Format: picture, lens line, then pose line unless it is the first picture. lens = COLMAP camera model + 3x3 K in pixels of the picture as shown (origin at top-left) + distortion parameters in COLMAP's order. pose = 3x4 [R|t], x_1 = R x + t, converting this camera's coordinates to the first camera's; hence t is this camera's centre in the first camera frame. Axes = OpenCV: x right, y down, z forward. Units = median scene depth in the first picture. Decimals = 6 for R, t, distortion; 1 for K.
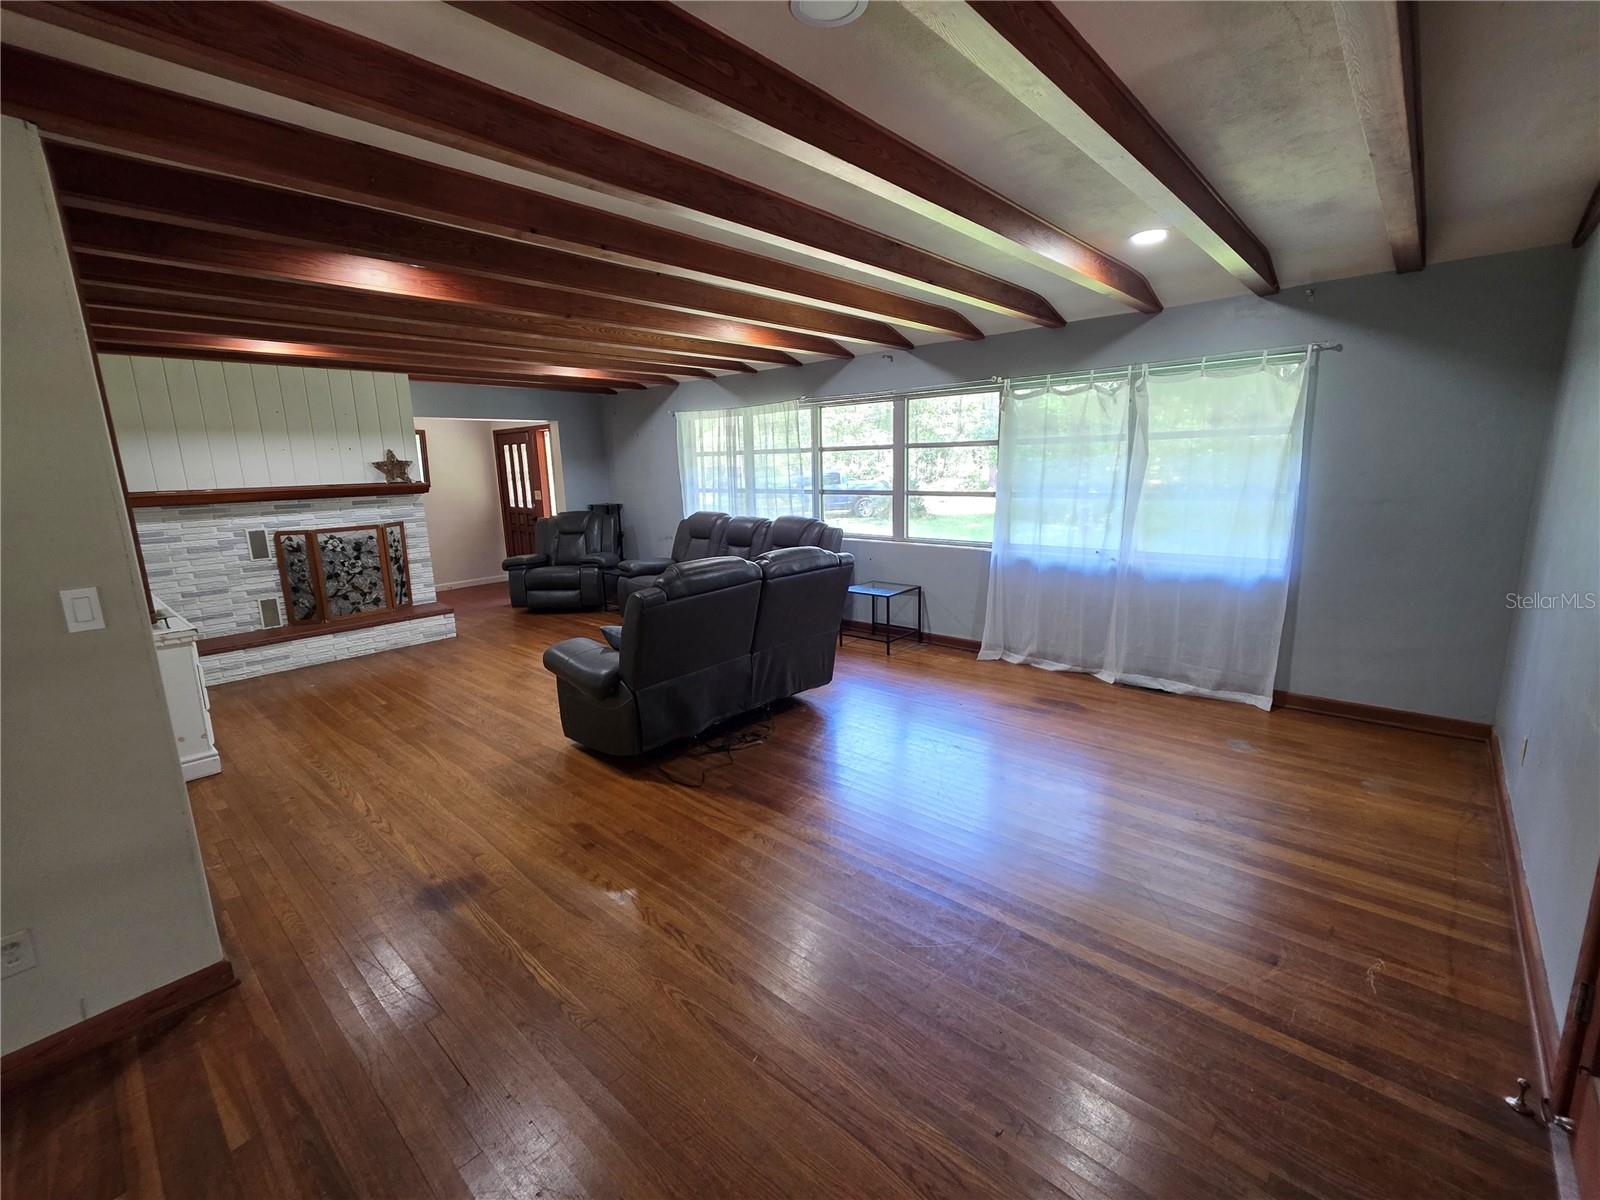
lens RADIAL K [[691.1, 0, 794.5], [0, 691.1, 599.3], [0, 0, 1]] dist [0.003875, -0.001280]
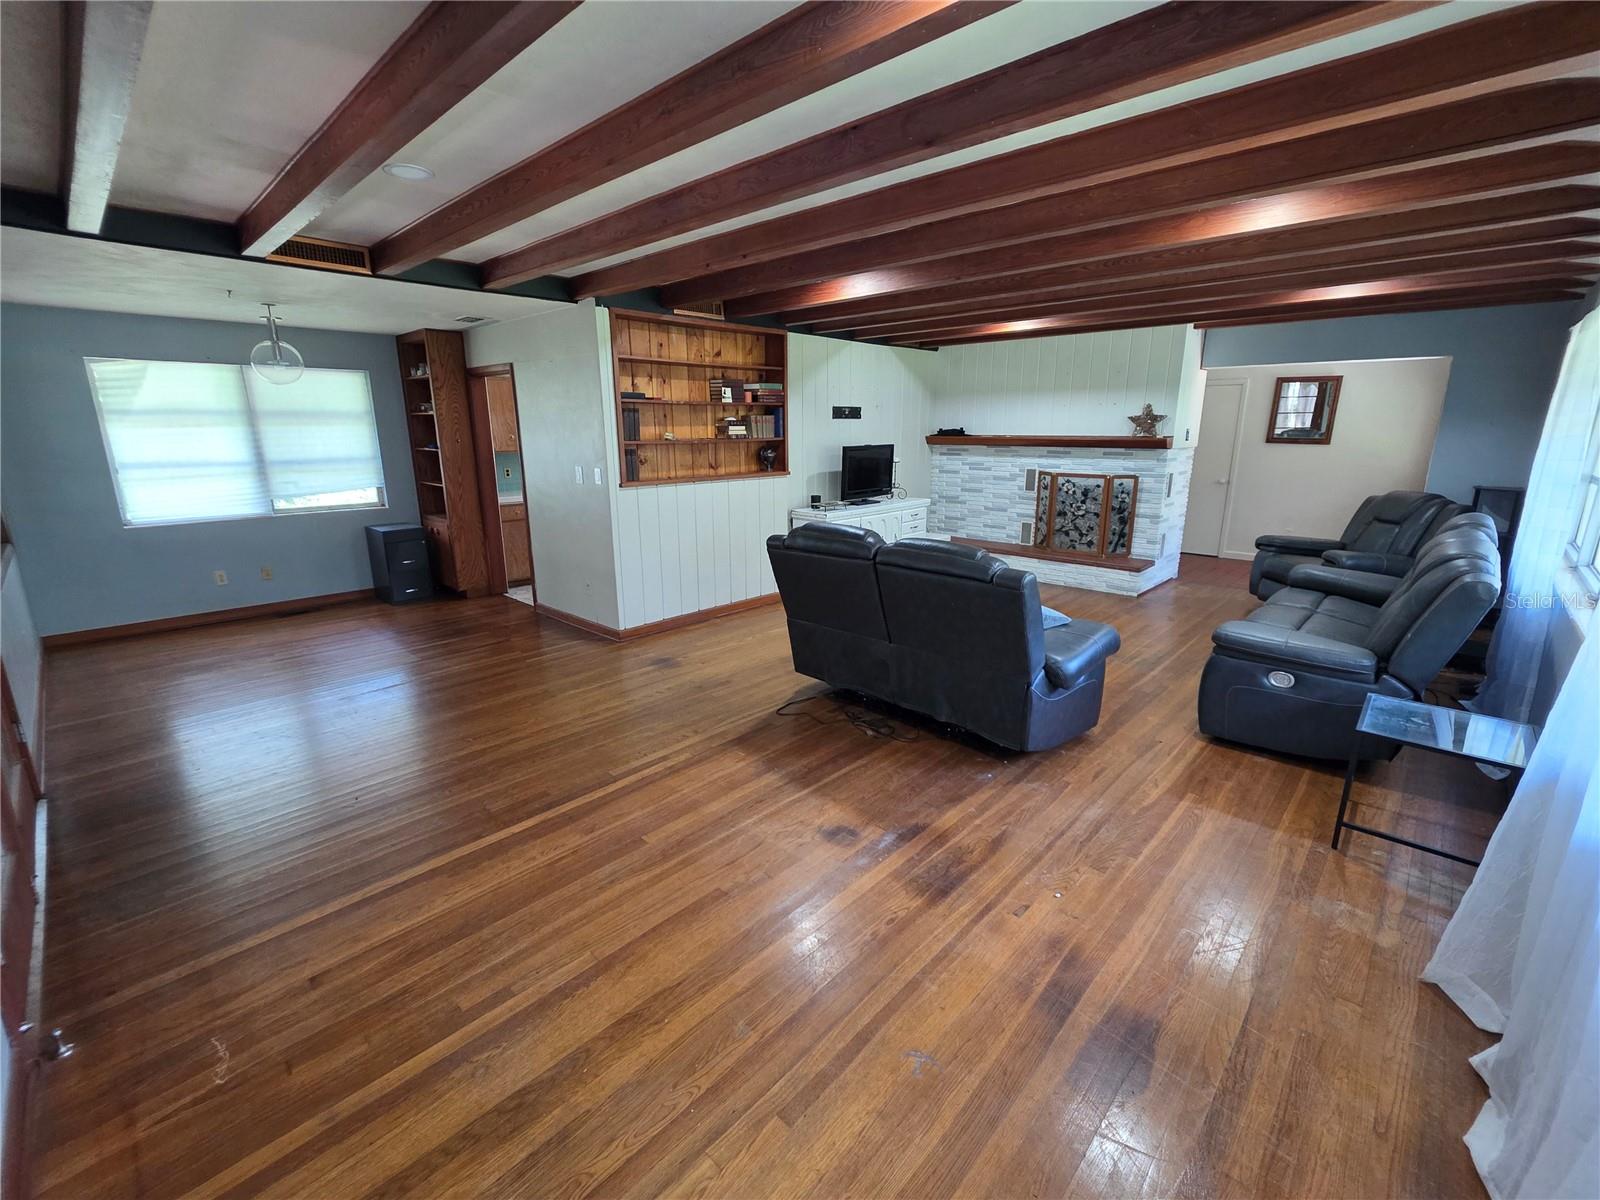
lens RADIAL K [[691.1, 0, 793.6], [0, 691.1, 598.6], [0, 0, 1]] dist [0.003875, -0.001280]
pose [[-0.033220, 0.270544, -0.962134, 0.529648], [-0.192931, 0.942823, 0.271775, -0.130724], [0.980650, 0.194654, 0.020876, 0.558877]]
